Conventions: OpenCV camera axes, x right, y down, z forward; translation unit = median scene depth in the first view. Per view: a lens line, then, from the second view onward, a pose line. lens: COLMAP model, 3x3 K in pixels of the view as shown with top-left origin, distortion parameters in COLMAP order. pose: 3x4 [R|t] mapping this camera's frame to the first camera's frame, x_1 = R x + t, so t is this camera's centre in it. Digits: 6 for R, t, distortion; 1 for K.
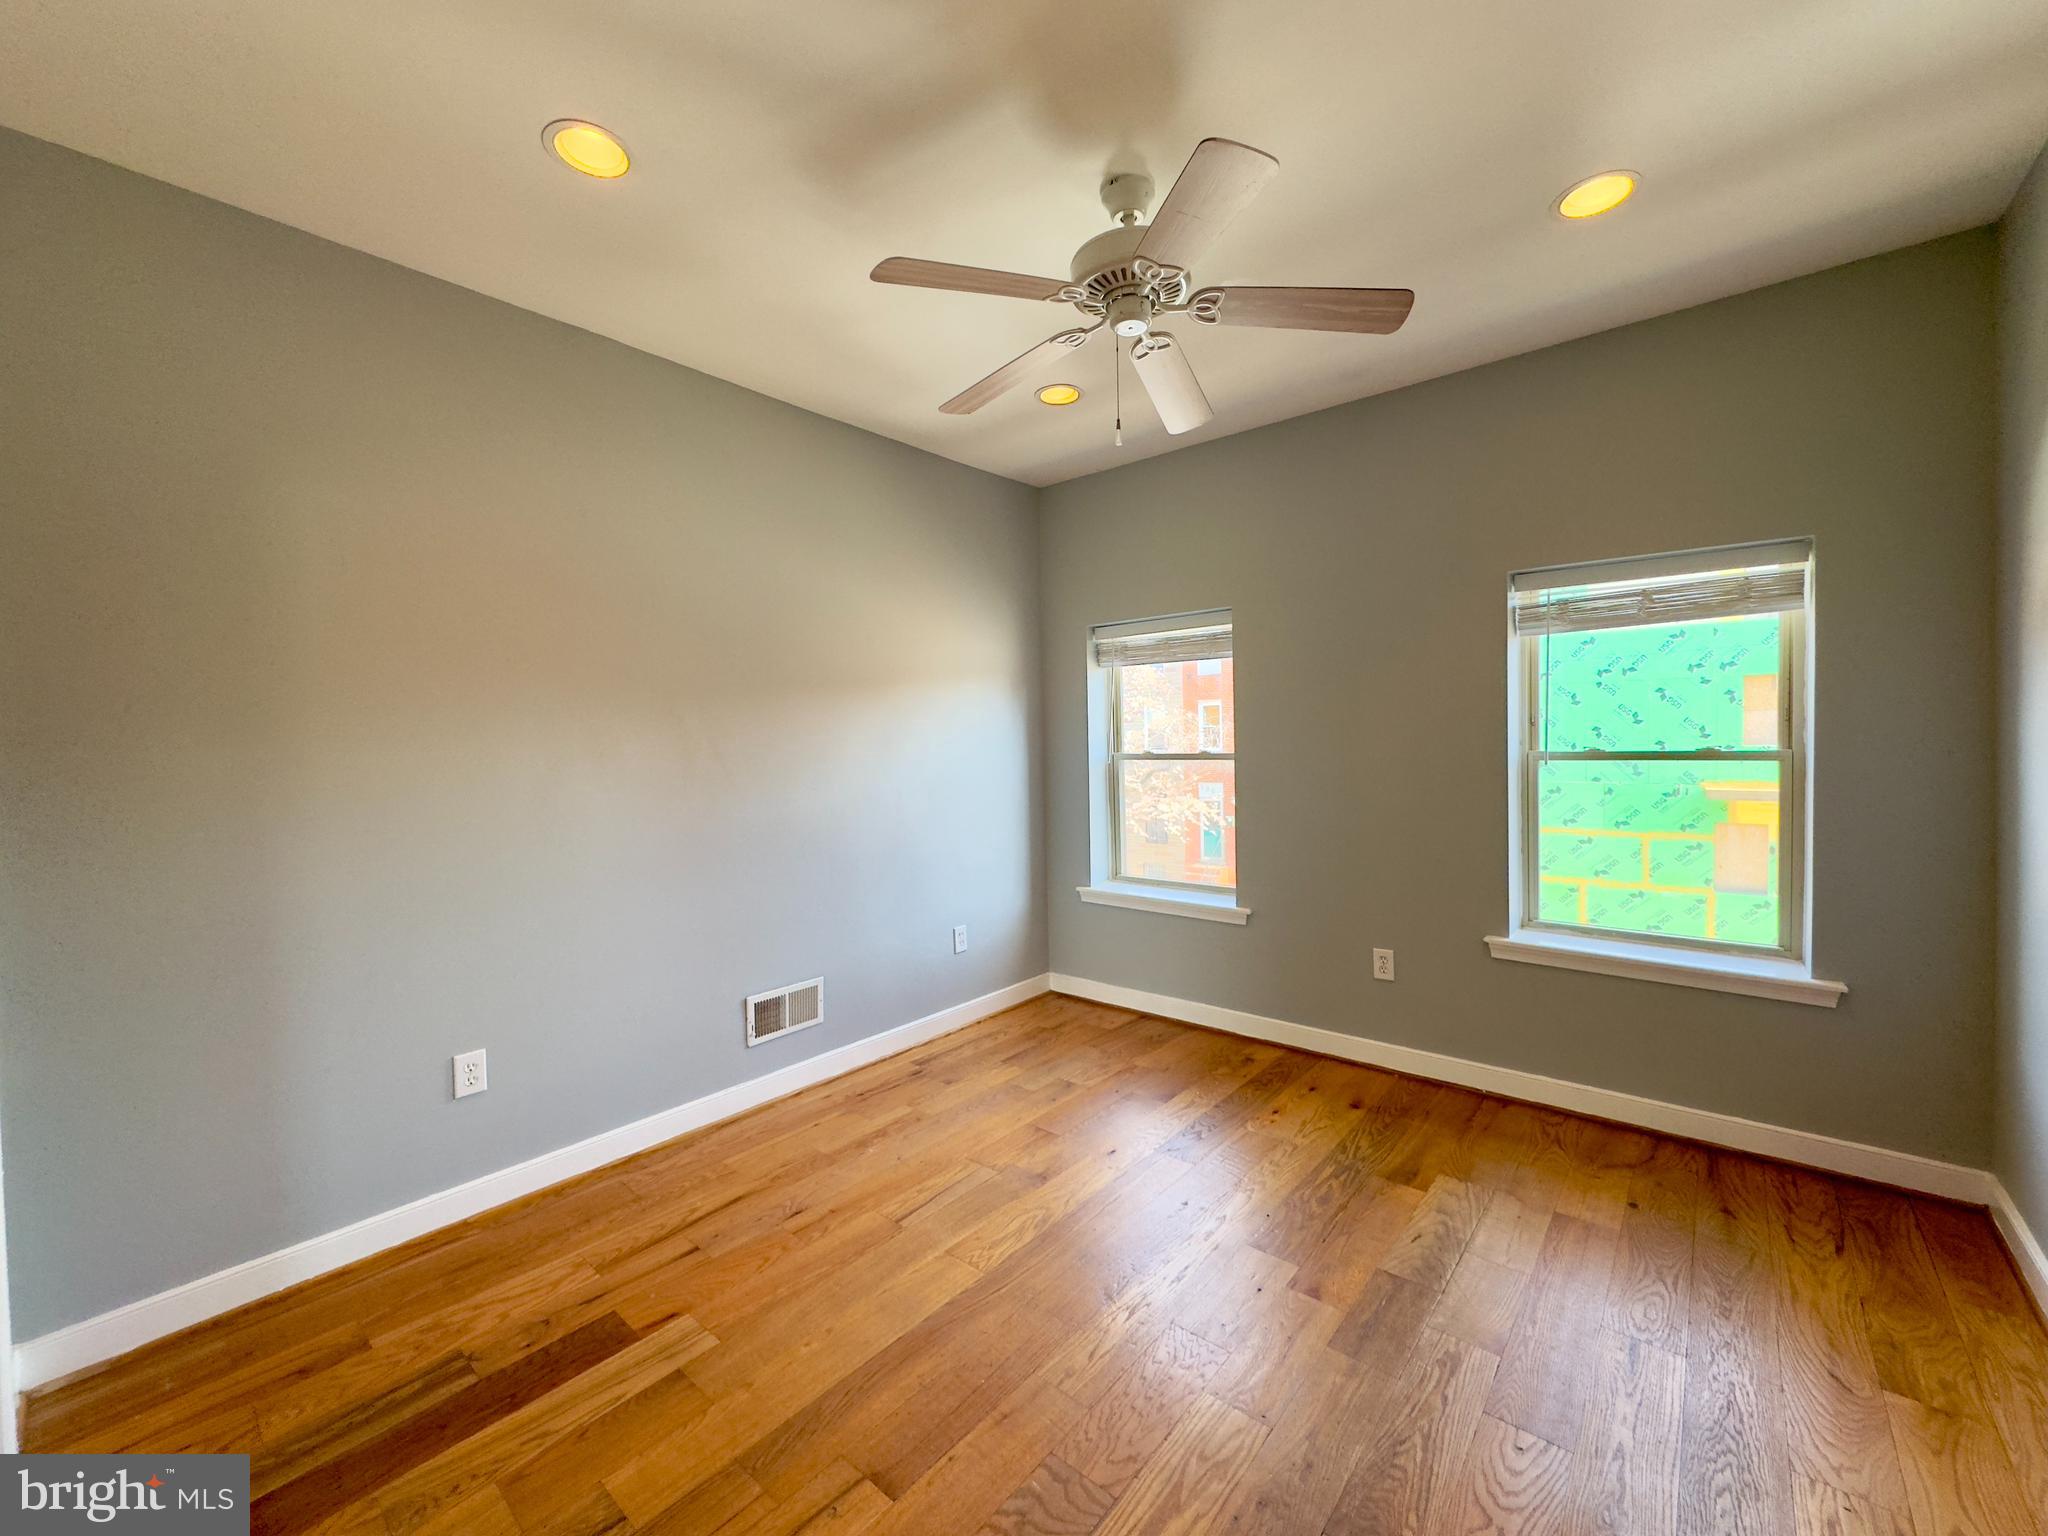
lens RADIAL K [[813.4, 0, 1024.7], [0, 813.4, 762.1], [0, 0, 1]] dist [0.004578, -0.000057]
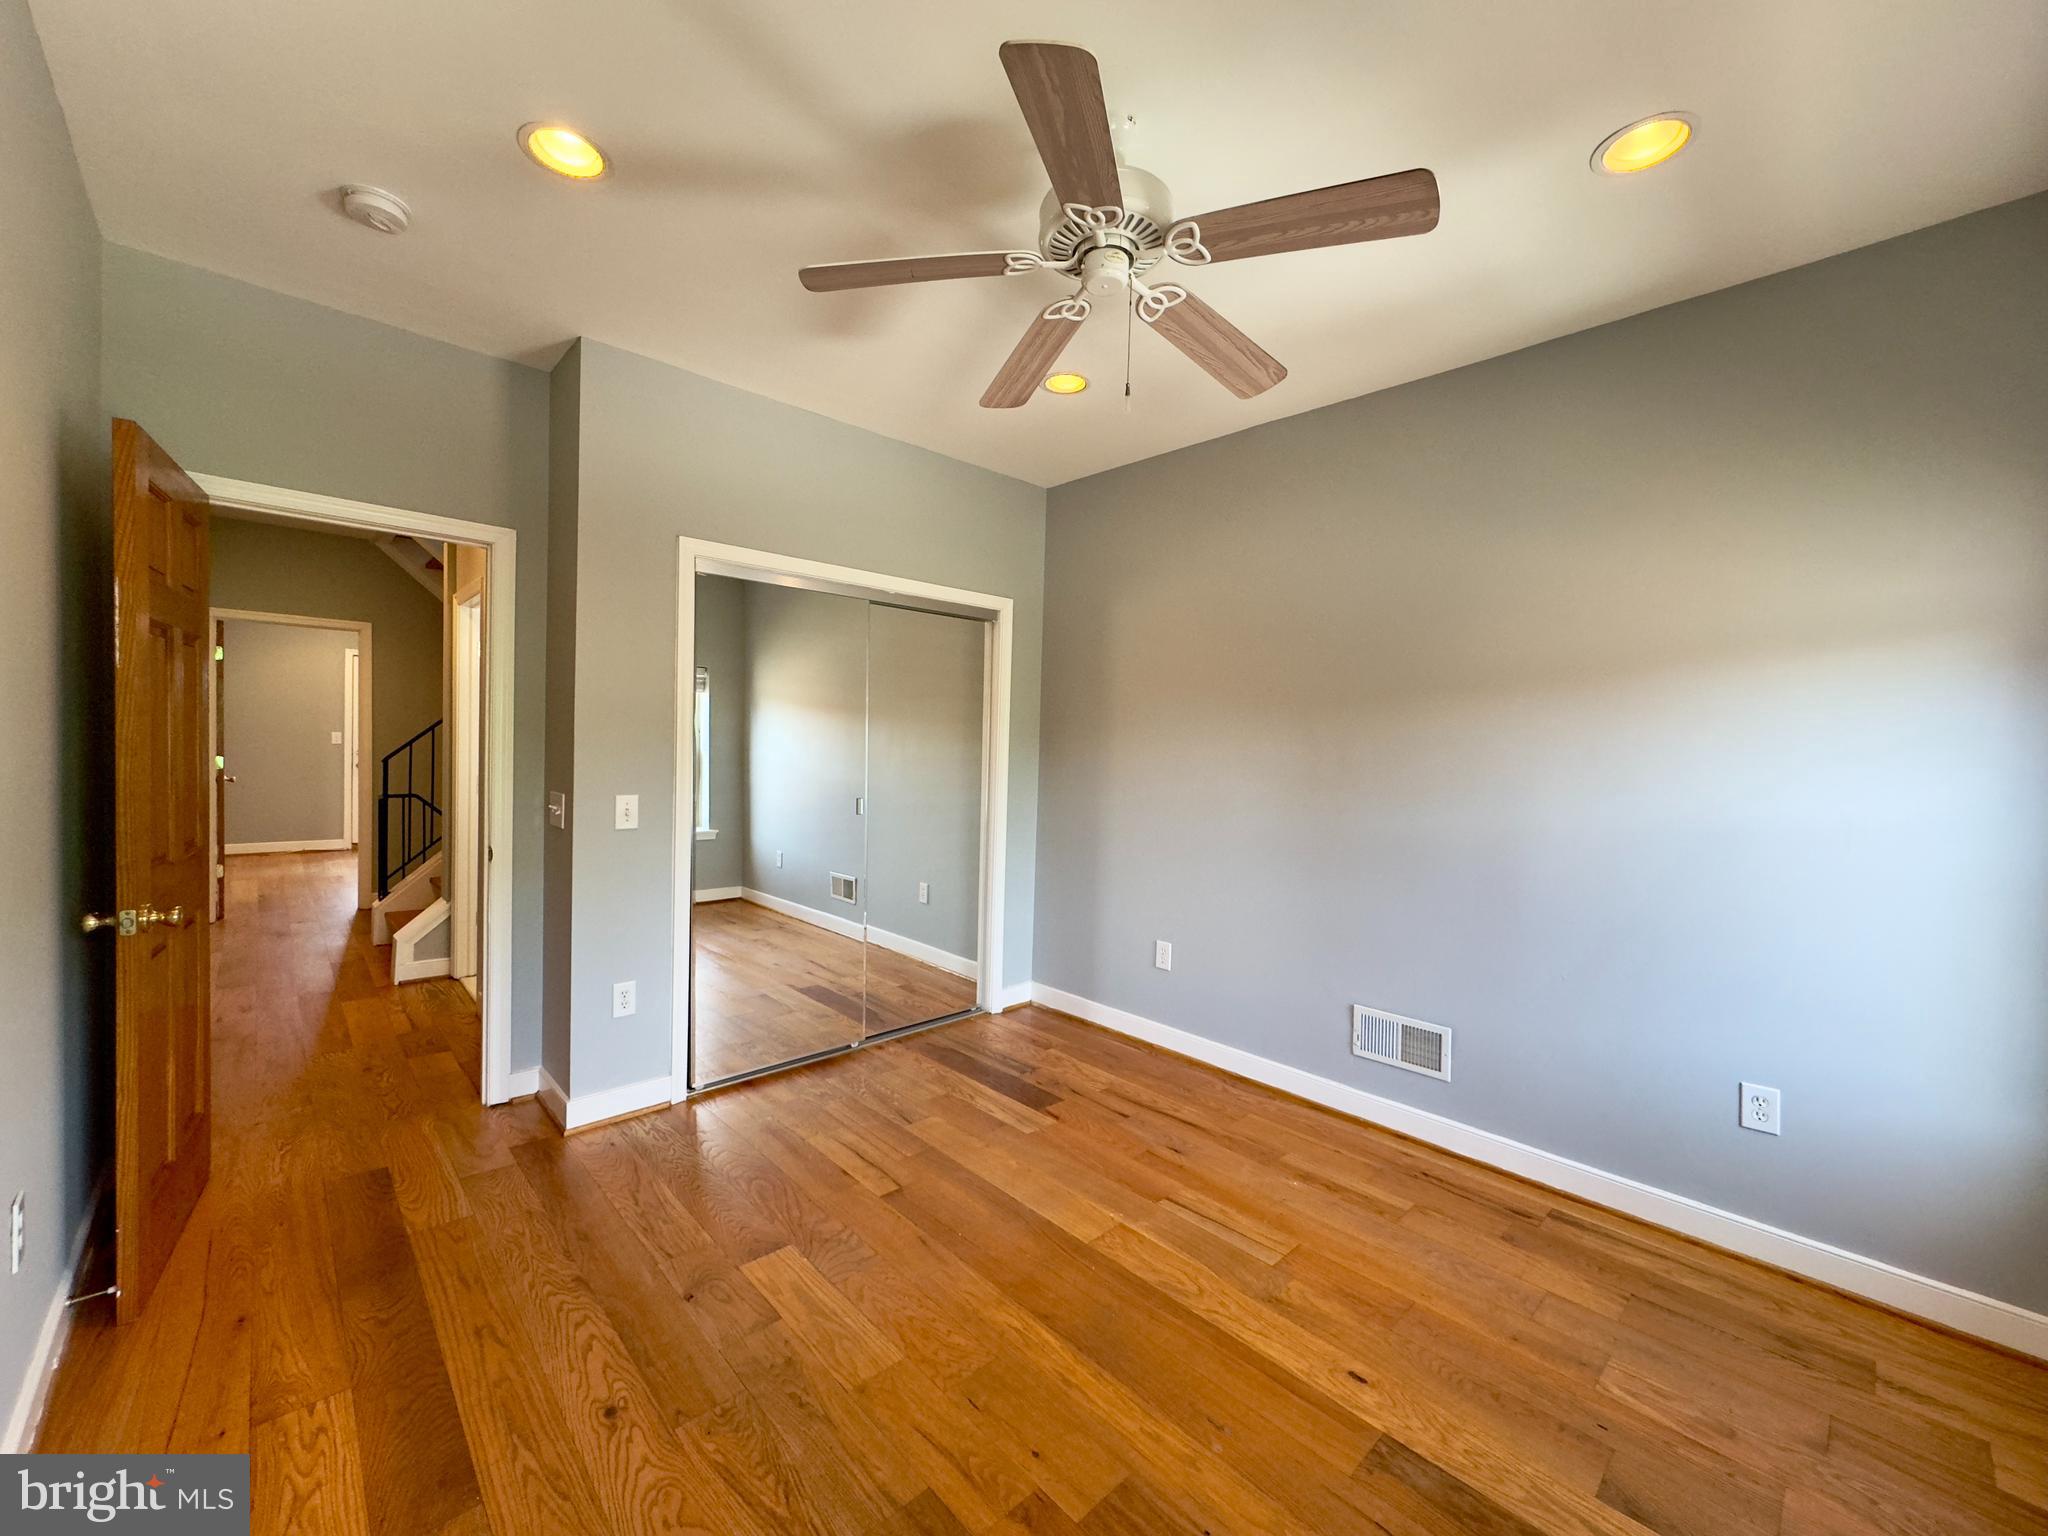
lens RADIAL K [[813.4, 0, 1022.2], [0, 813.4, 764.5], [0, 0, 1]] dist [0.004578, -0.000057]
pose [[-0.109474, 0.040093, -0.993181, 0.908179], [-0.045433, 0.997940, 0.045293, -0.043130], [0.992951, 0.050082, -0.107427, 0.904718]]
